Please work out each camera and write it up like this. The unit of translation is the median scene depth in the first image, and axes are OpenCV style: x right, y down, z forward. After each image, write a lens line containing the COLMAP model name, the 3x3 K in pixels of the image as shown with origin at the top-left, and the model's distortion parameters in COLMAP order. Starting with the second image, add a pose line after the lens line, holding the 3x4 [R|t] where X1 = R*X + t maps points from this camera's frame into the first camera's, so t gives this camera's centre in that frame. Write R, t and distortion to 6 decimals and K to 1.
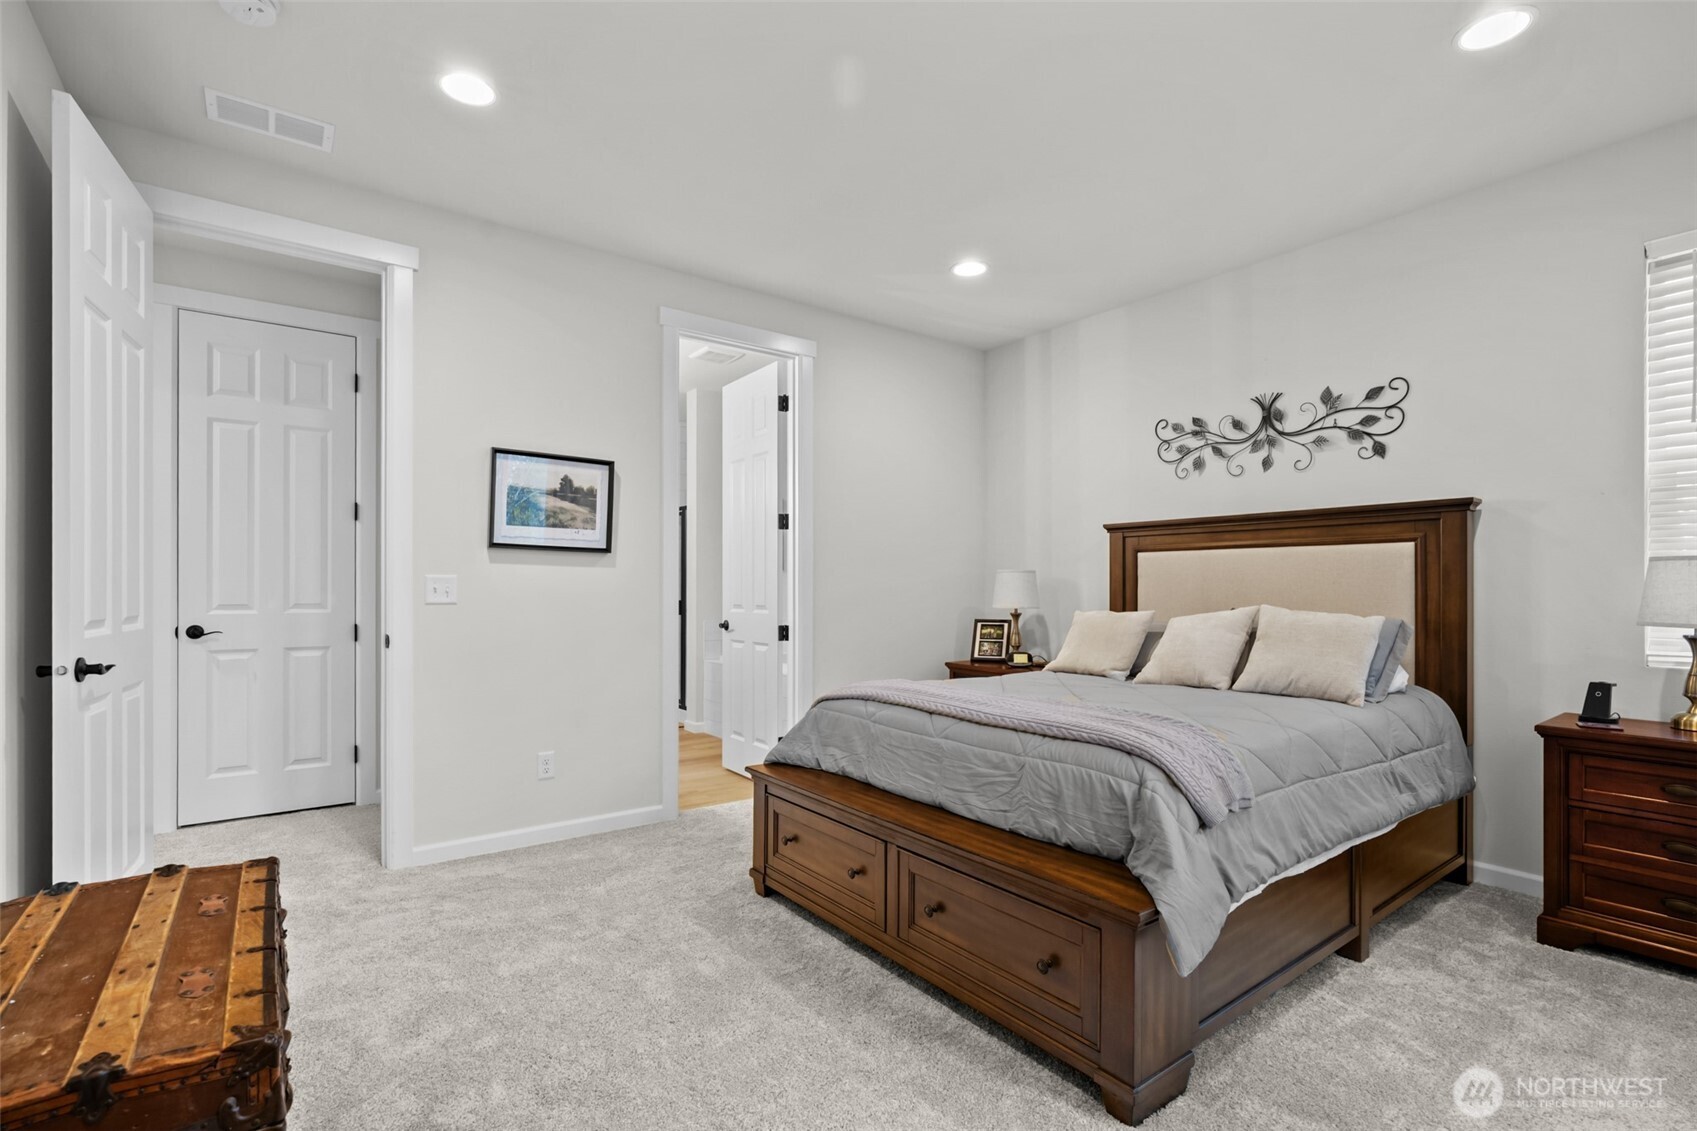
lens RADIAL K [[773.6, 0, 843.5], [0, 773.6, 582.8], [0, 0, 1]] dist [-0.004736, 0.000631]
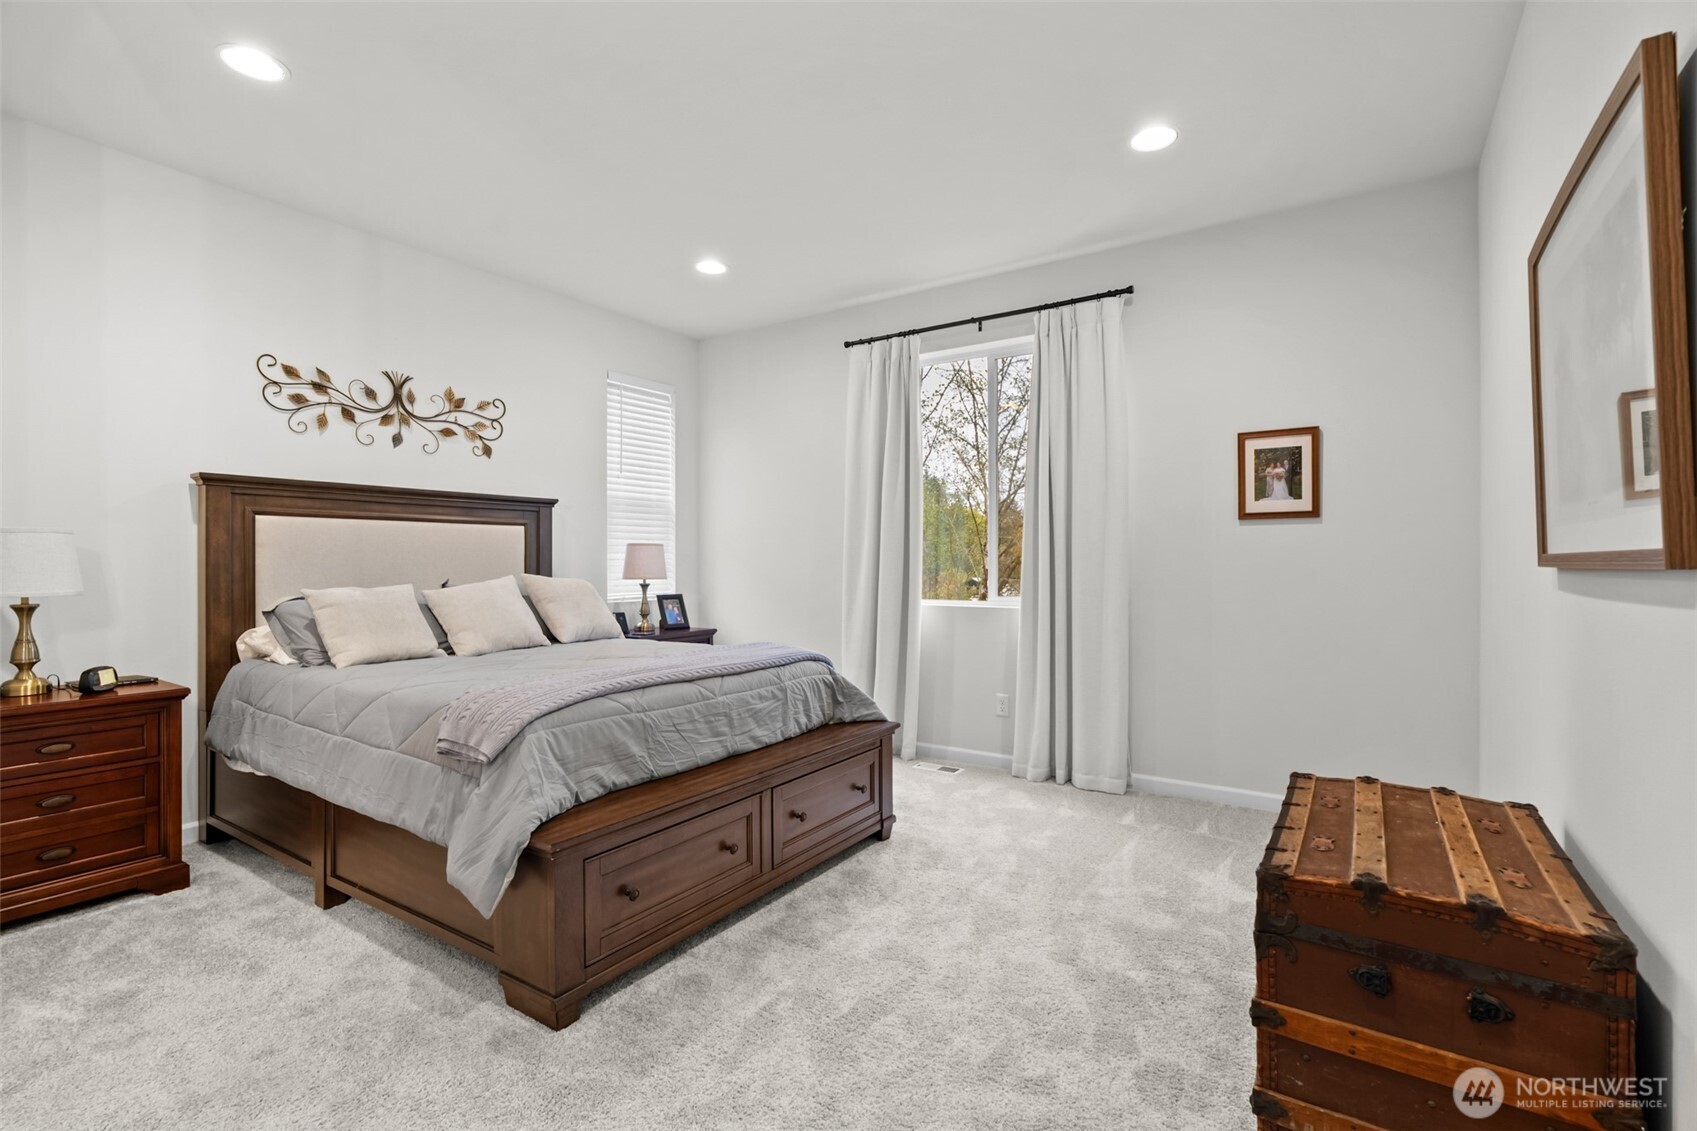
lens RADIAL K [[773.6, 0, 839.6], [0, 773.6, 556.0], [0, 0, 1]] dist [-0.004736, 0.000631]
pose [[-0.331736, 0.002615, 0.943369, -0.676850], [-0.007627, 0.999956, -0.005454, 0.003538], [-0.943342, -0.009005, -0.331701, 0.839299]]
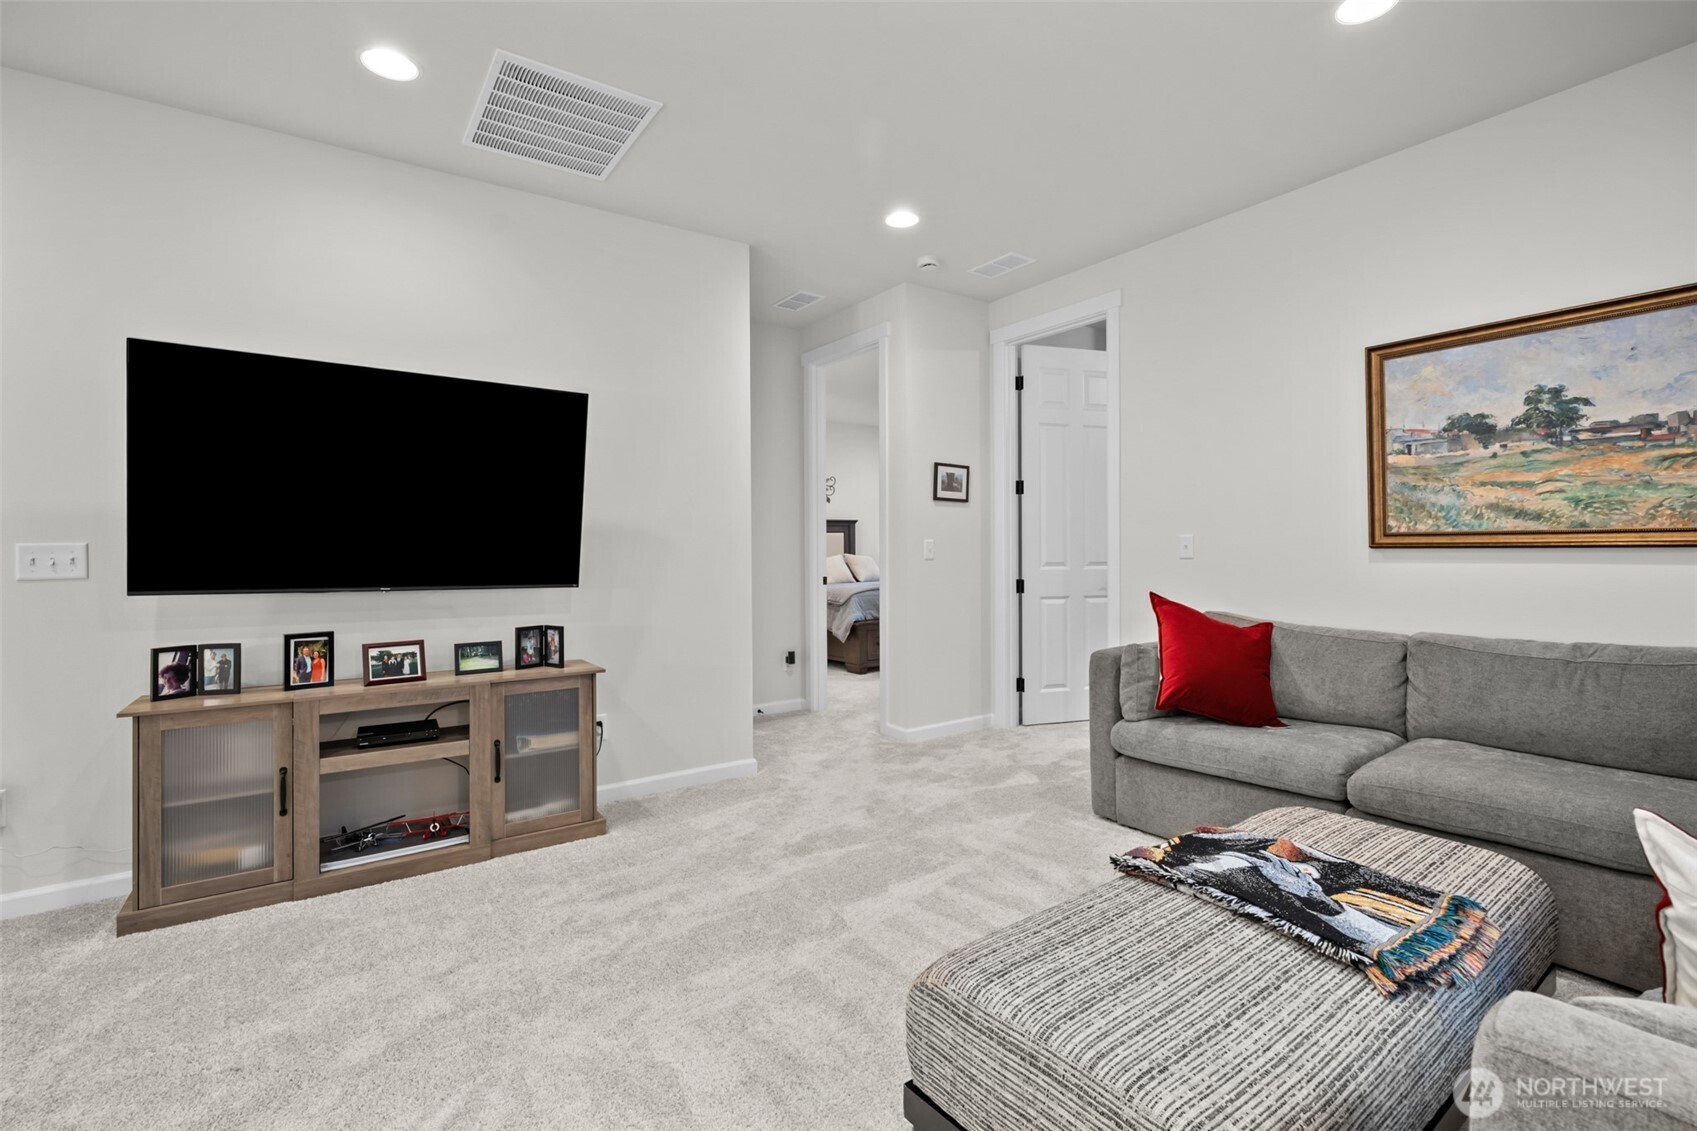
lens RADIAL K [[773.6, 0, 852.5], [0, 773.6, 553.1], [0, 0, 1]] dist [-0.004736, 0.000631]
pose [[0.012090, -0.014748, 0.999818, -2.155508], [0.002707, 0.999888, 0.014716, -0.014165], [-0.999923, 0.002529, 0.012128, 0.840186]]
